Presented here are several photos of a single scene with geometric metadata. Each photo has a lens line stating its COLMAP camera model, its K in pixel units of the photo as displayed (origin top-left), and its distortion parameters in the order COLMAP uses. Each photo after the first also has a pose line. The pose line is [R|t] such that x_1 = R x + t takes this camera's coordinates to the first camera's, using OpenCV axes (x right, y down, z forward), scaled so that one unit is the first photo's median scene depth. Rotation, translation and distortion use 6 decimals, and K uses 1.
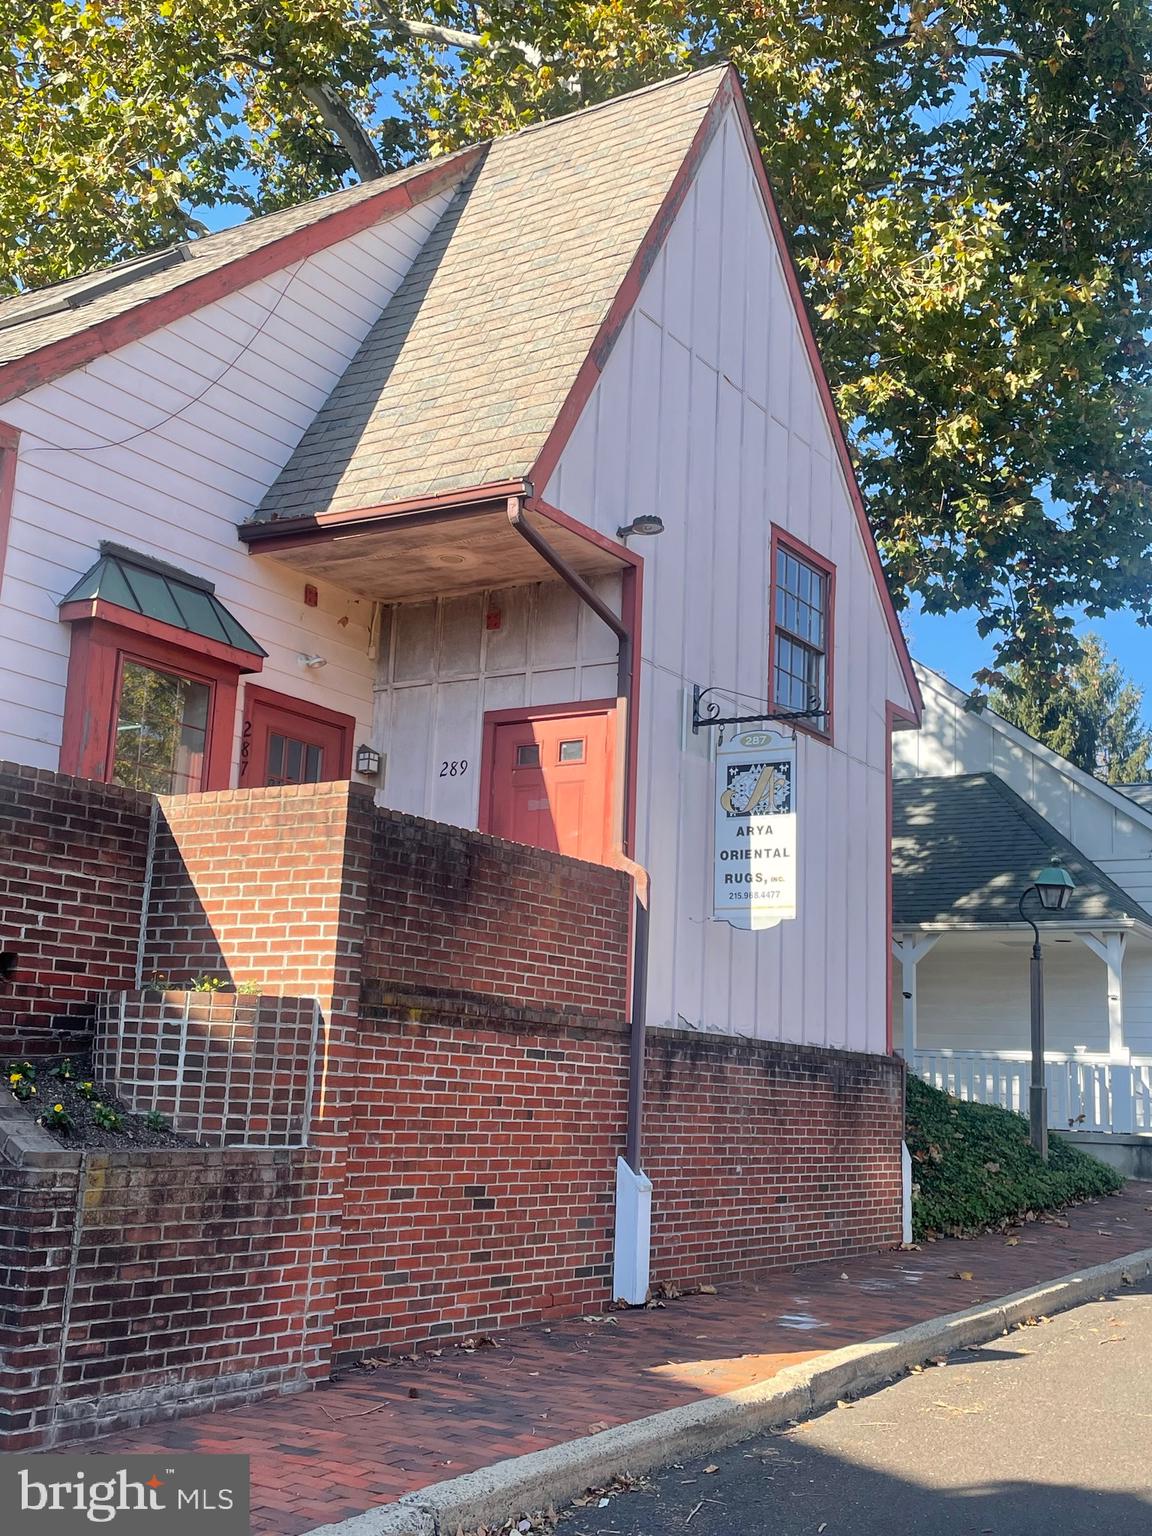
lens RADIAL K [[1656.1, 0, 576.0], [0, 1656.1, 768.0], [0, 0, 1]] dist [0.145906, -0.279061]
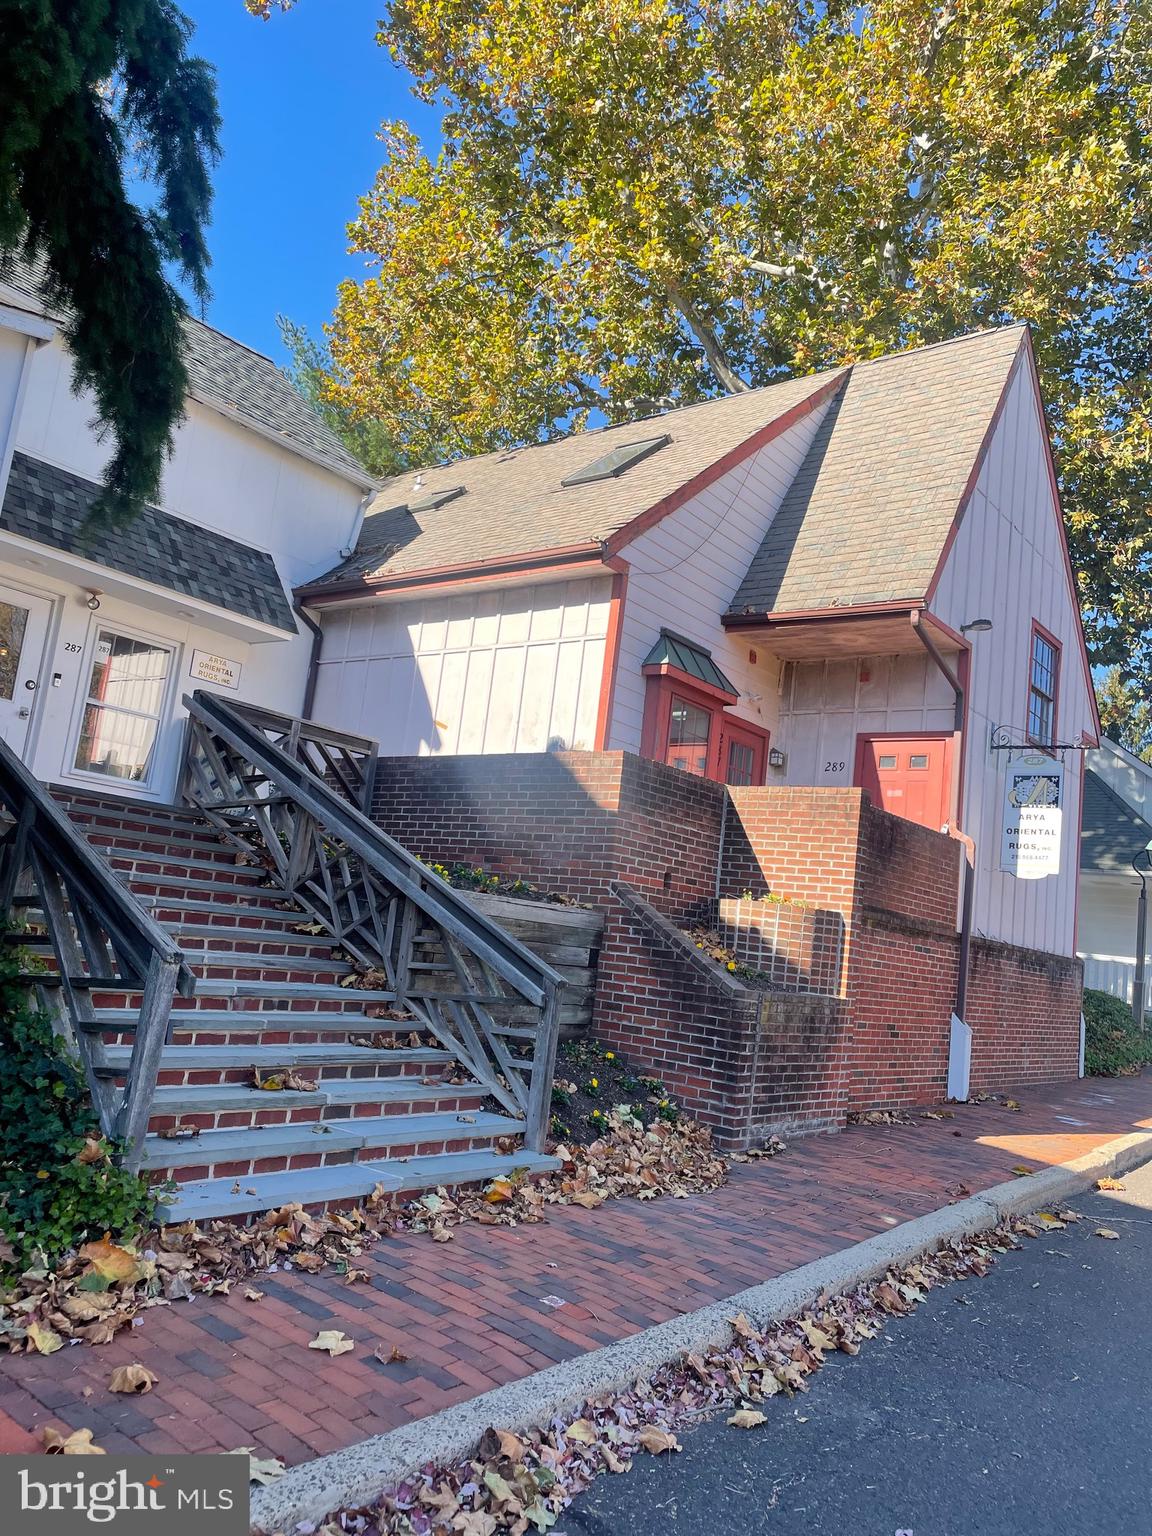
lens RADIAL K [[1121.5, 0, 576.0], [0, 1121.5, 768.0], [0, 0, 1]] dist [0.124366, -0.170183]
pose [[0.992643, 0.058288, -0.106128, -0.223828], [-0.054095, 0.997653, 0.041973, -0.033441], [0.108325, -0.035923, 0.993466, -0.142017]]
